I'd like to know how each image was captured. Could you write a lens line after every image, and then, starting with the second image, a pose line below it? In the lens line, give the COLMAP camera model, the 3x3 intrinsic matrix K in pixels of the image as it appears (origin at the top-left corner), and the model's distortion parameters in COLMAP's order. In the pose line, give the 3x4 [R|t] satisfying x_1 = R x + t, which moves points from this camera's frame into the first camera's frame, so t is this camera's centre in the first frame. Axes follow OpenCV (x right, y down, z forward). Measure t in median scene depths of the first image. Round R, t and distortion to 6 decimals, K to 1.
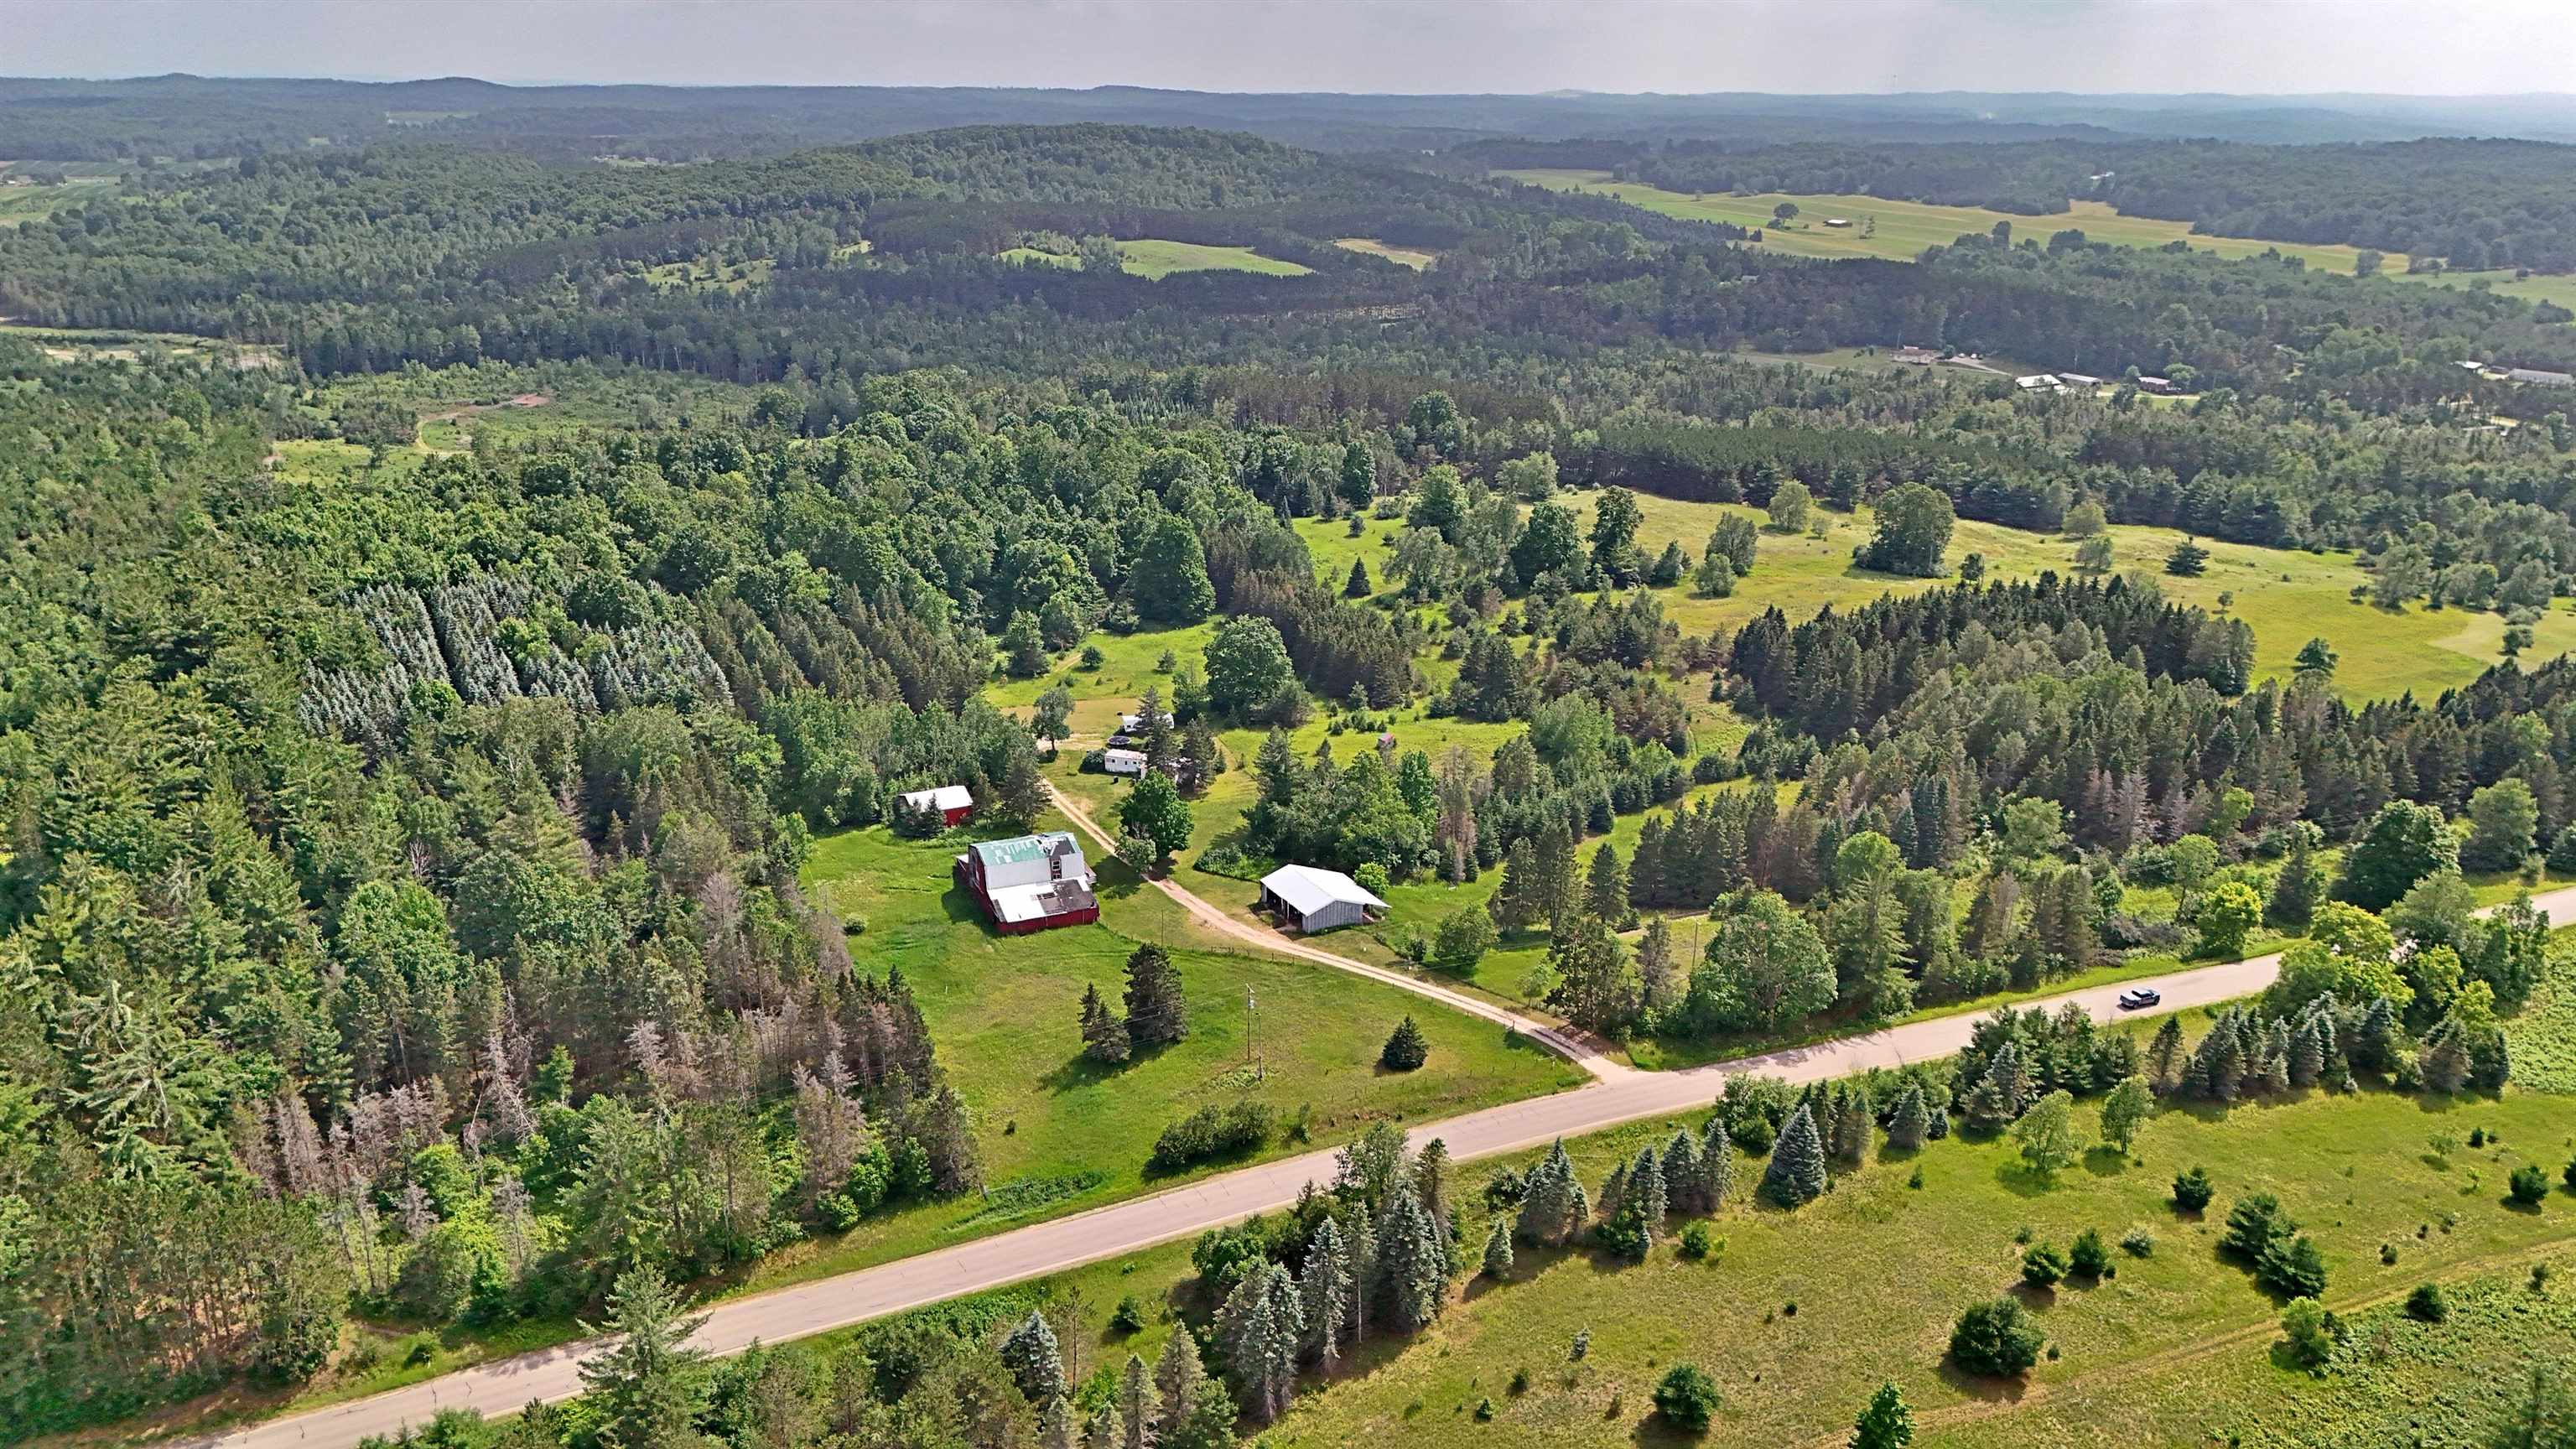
lens RADIAL K [[1915.9, 0, 1288.0], [0, 1915.9, 724.5], [0, 0, 1]] dist [0.082703, -0.091882]
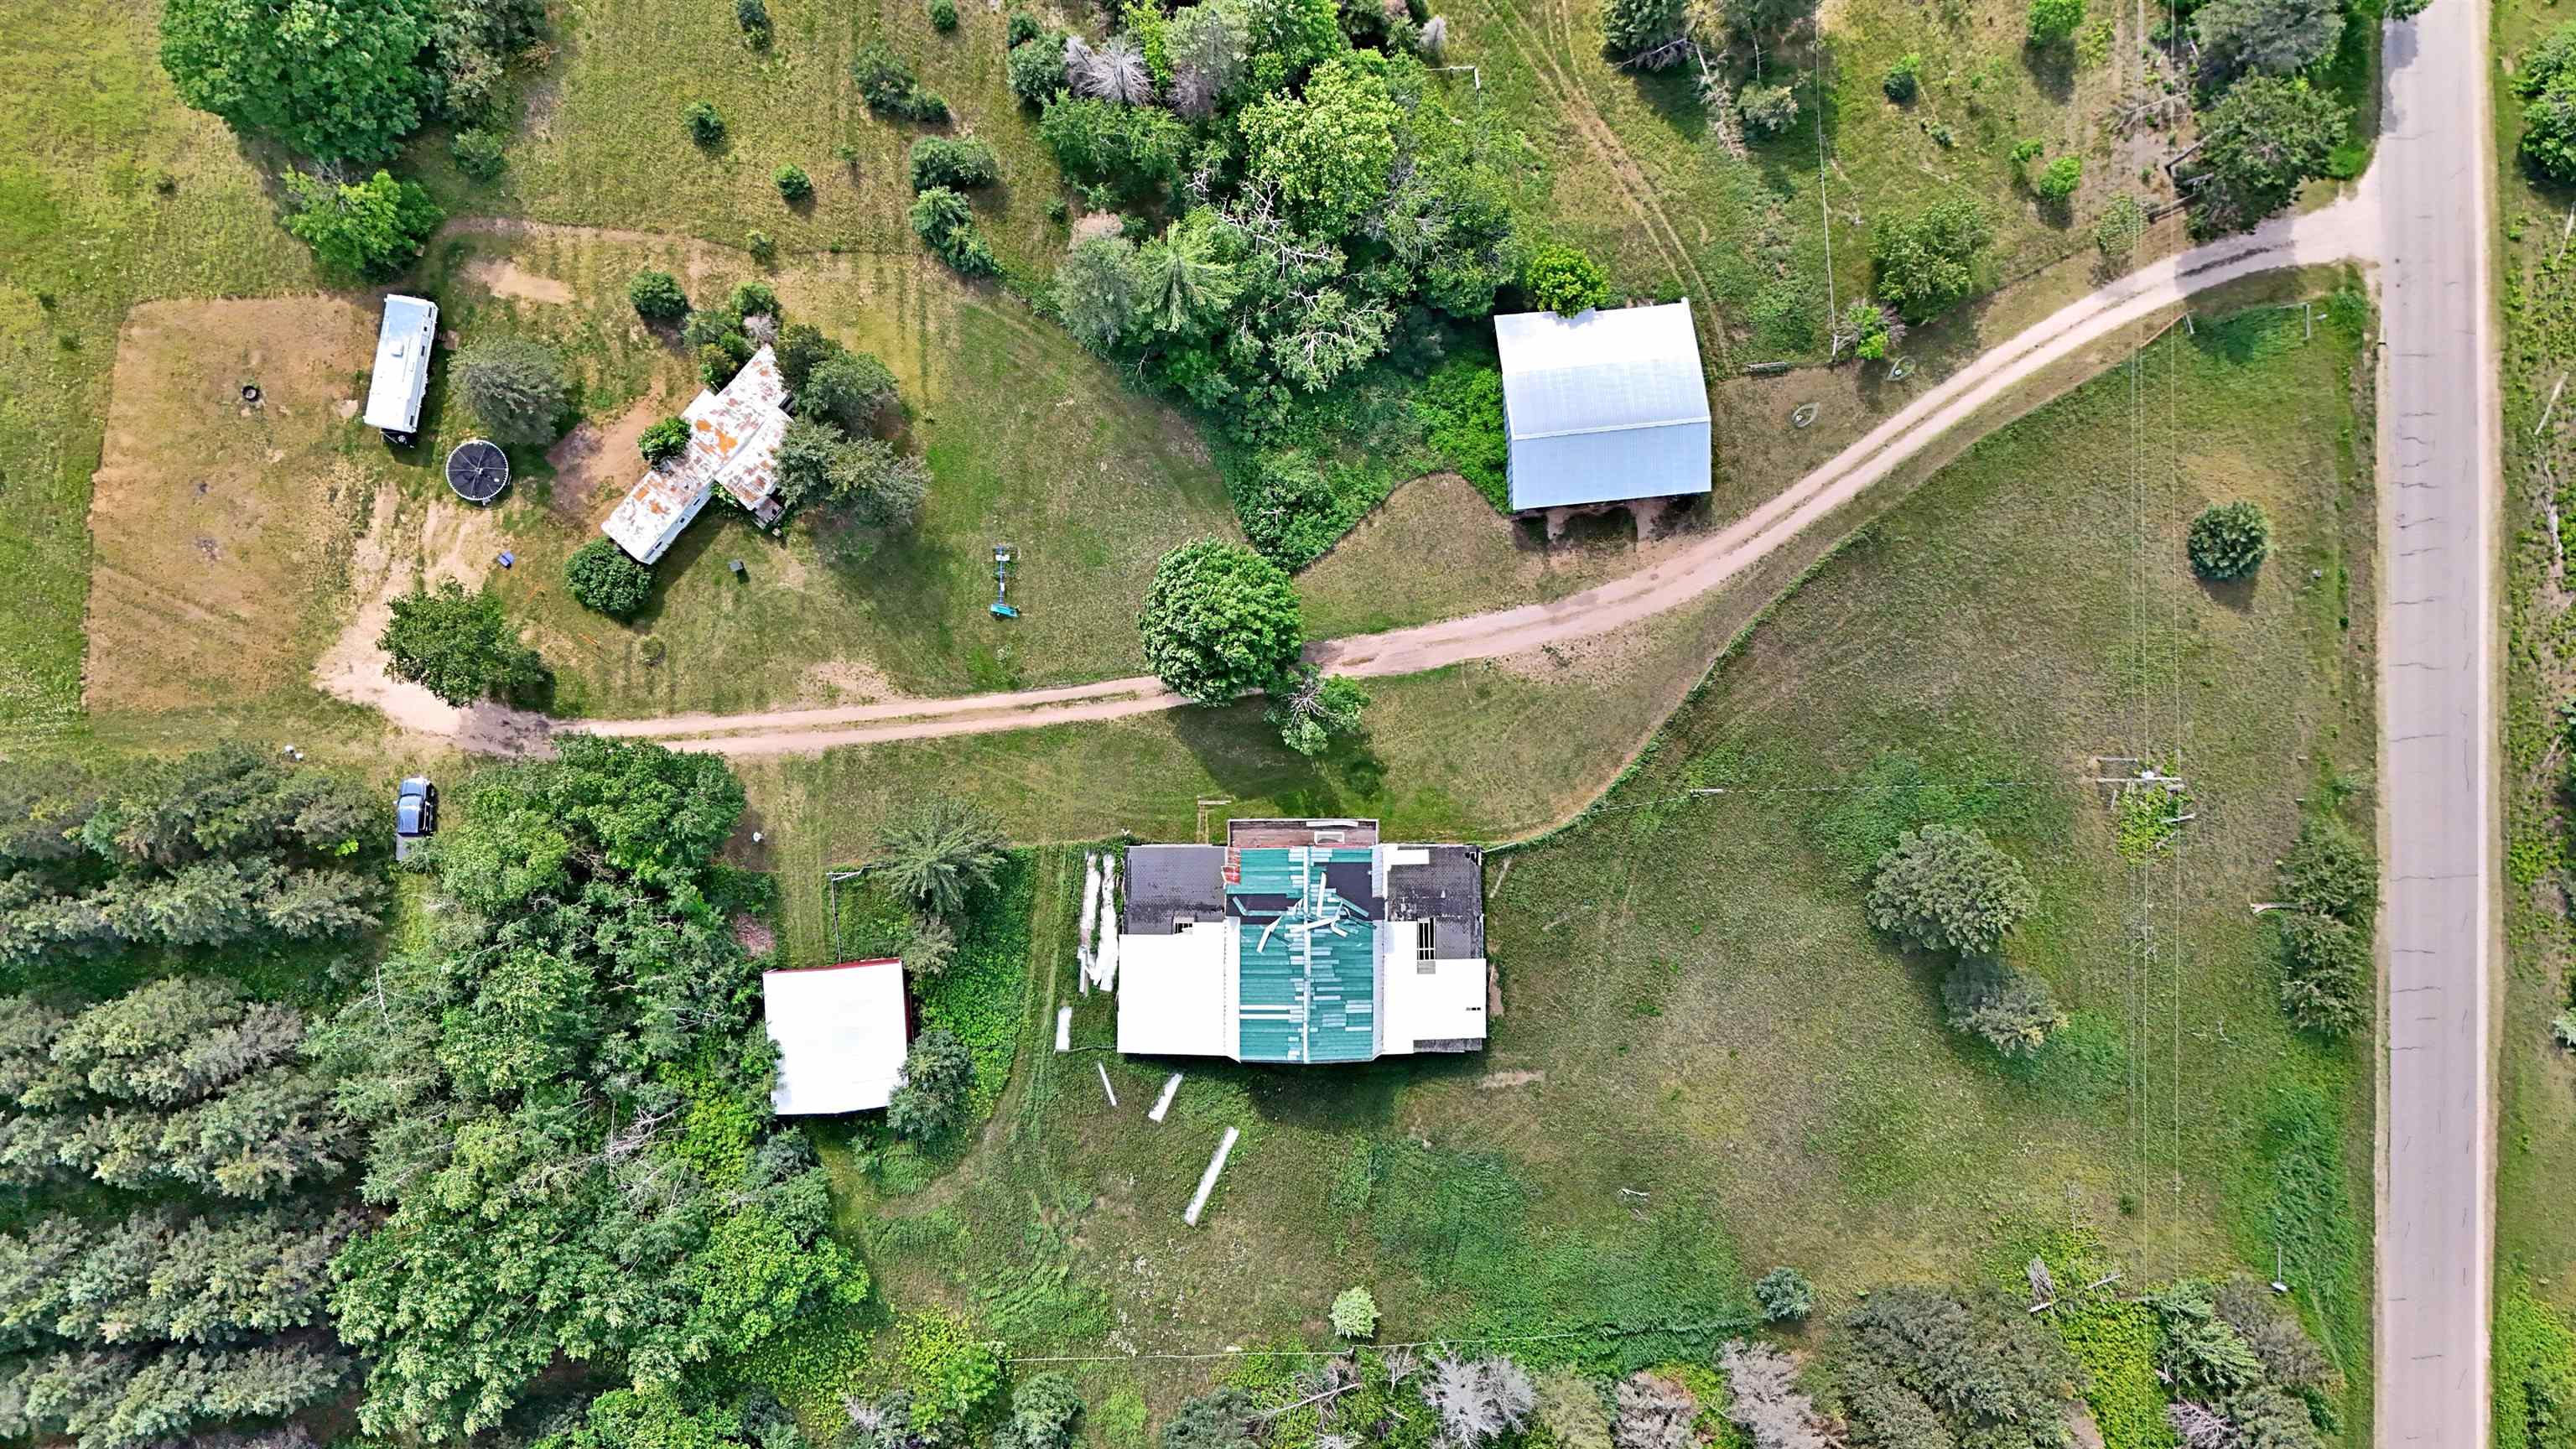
lens RADIAL K [[1915.9, 0, 1288.0], [0, 1915.9, 724.5], [0, 0, 1]] dist [0.082703, -0.091882]
pose [[0.393852, -0.918369, 0.038452, -0.097760], [0.257236, 0.150287, 0.954591, -0.356571], [-0.882446, -0.366076, 0.295428, 0.829605]]
